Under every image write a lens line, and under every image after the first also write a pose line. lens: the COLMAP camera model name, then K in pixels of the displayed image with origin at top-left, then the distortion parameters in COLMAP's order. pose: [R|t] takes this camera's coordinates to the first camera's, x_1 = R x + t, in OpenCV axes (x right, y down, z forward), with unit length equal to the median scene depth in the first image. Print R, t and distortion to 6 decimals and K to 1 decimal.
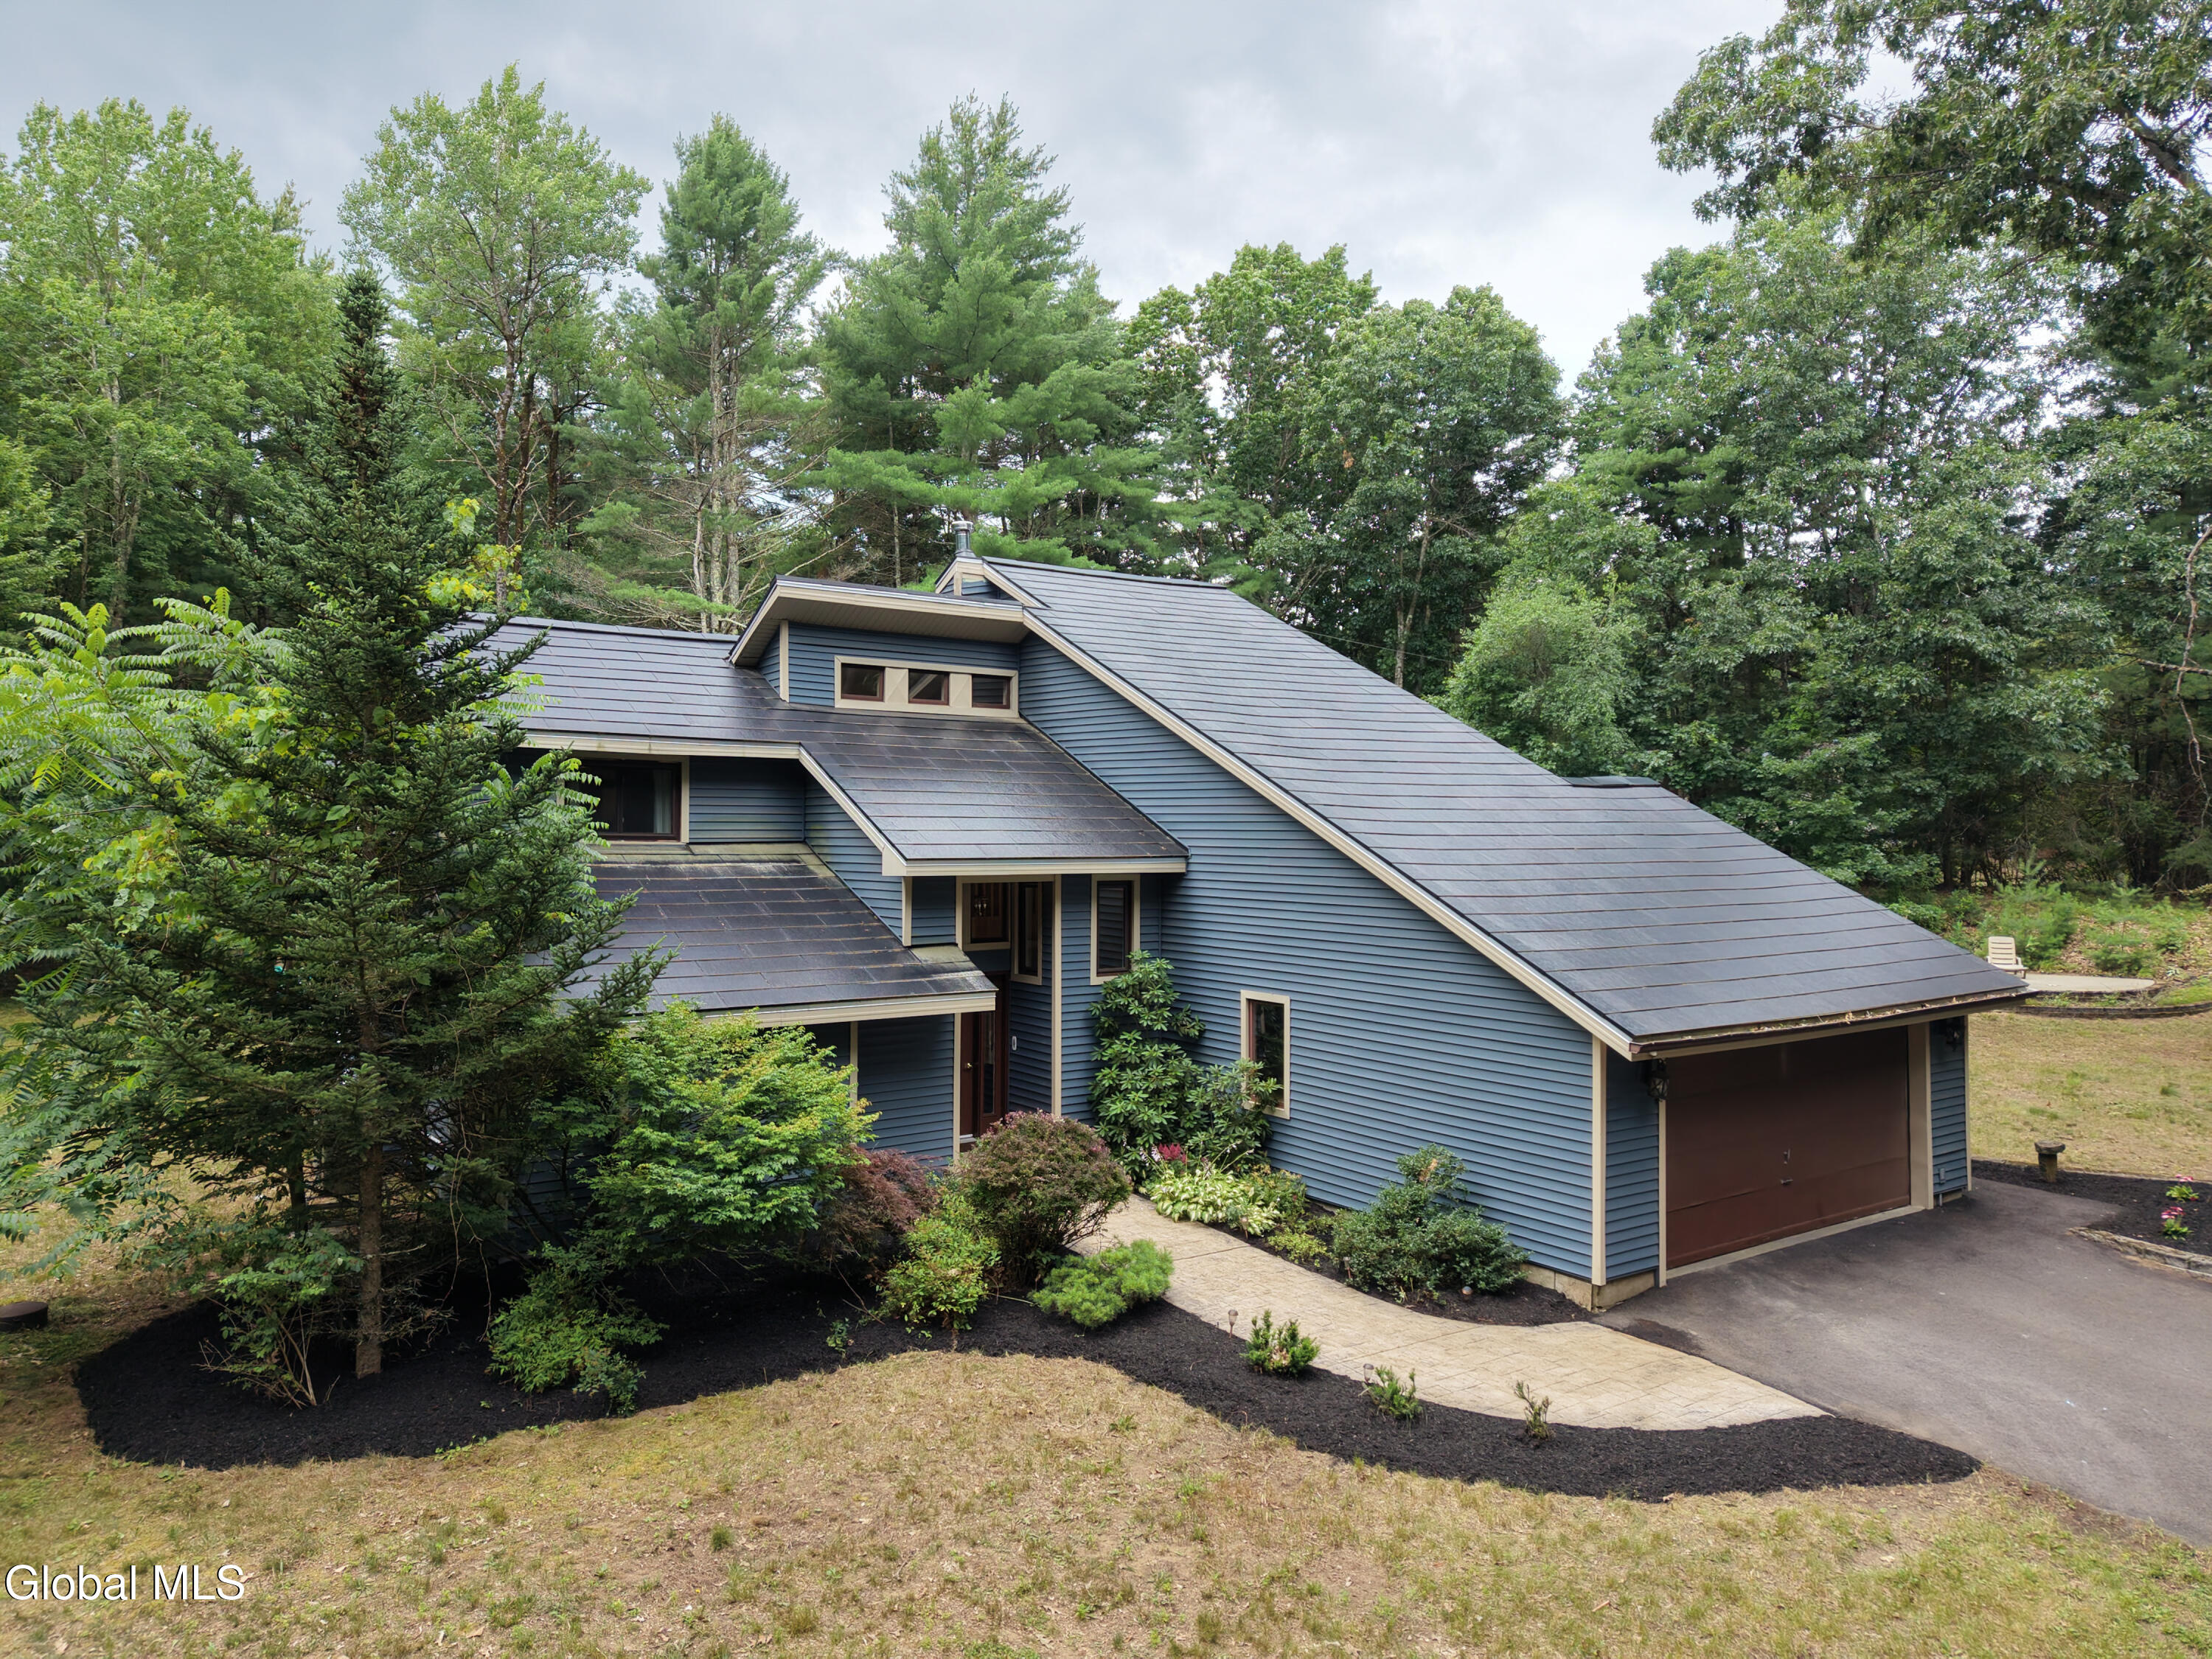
lens RADIAL K [[1548.1, 0, 1111.2], [0, 1548.1, 826.5], [0, 0, 1]] dist [0.012996, -0.007674]
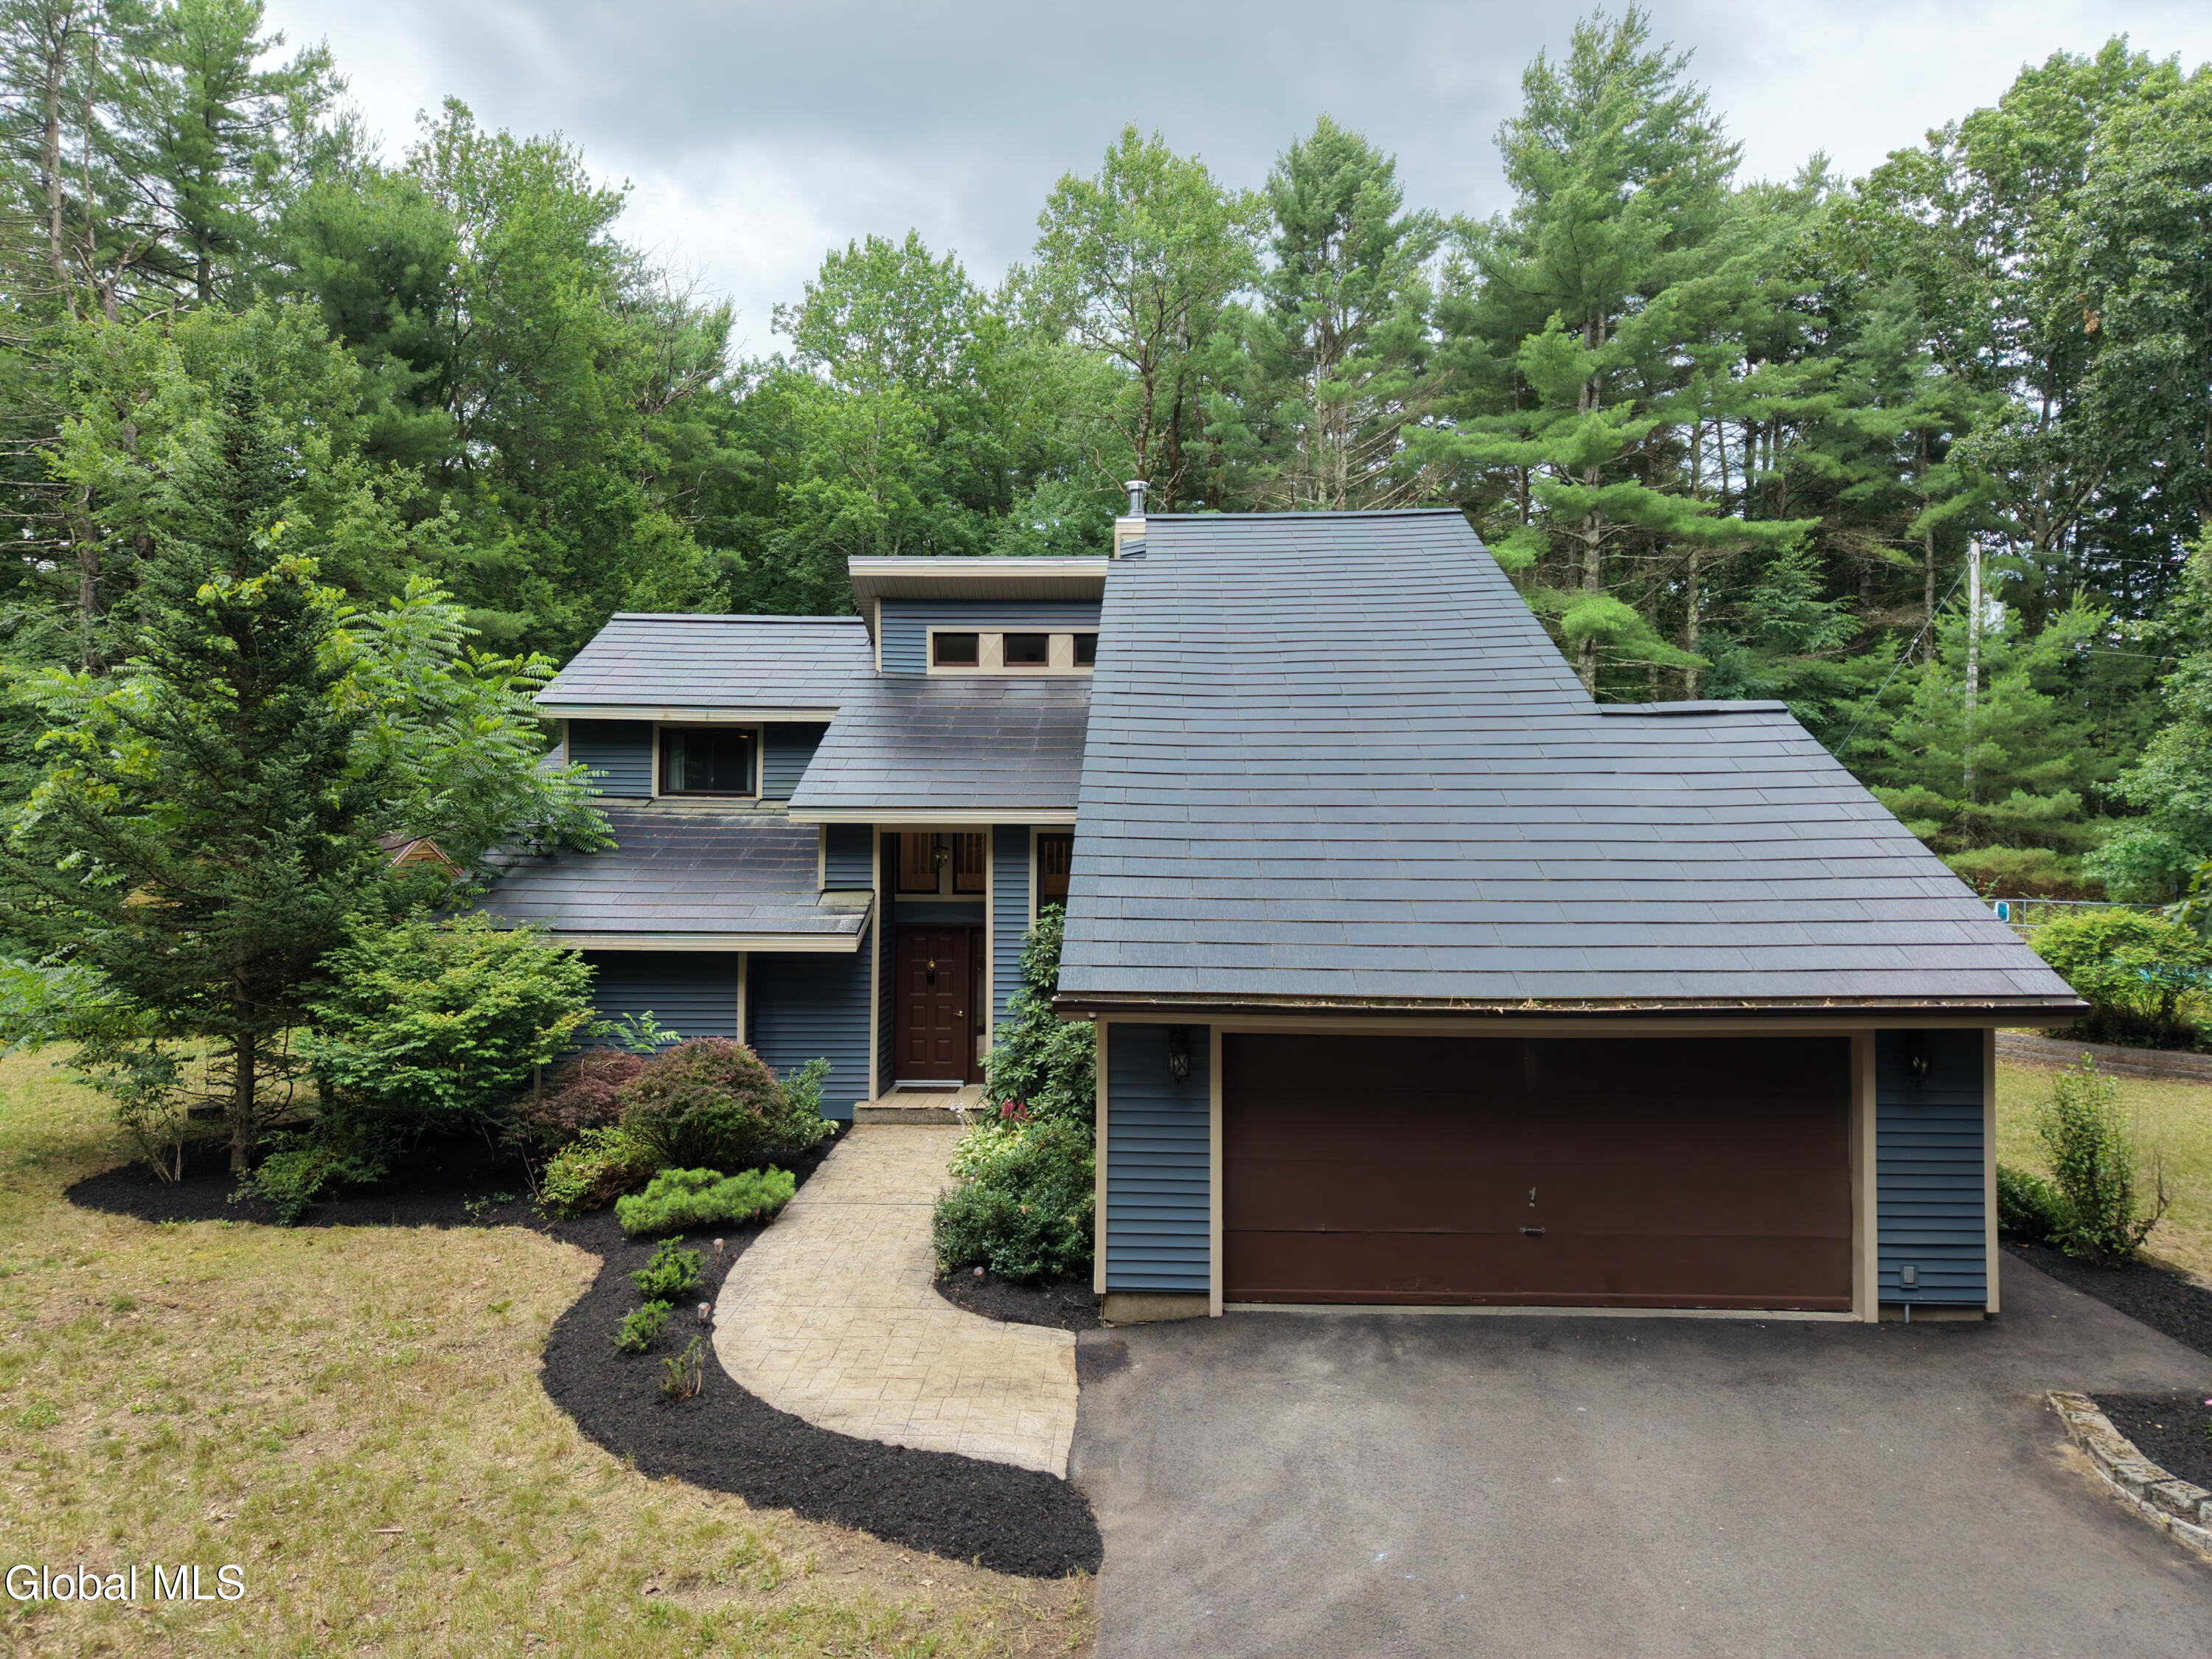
lens RADIAL K [[1548.1, 0, 1110.7], [0, 1548.1, 828.2], [0, 0, 1]] dist [0.012996, -0.007674]
pose [[0.785396, -0.001913, -0.618991, 0.639807], [0.000096, 0.999996, -0.002968, 0.035390], [0.618994, 0.002272, 0.785393, 0.263146]]
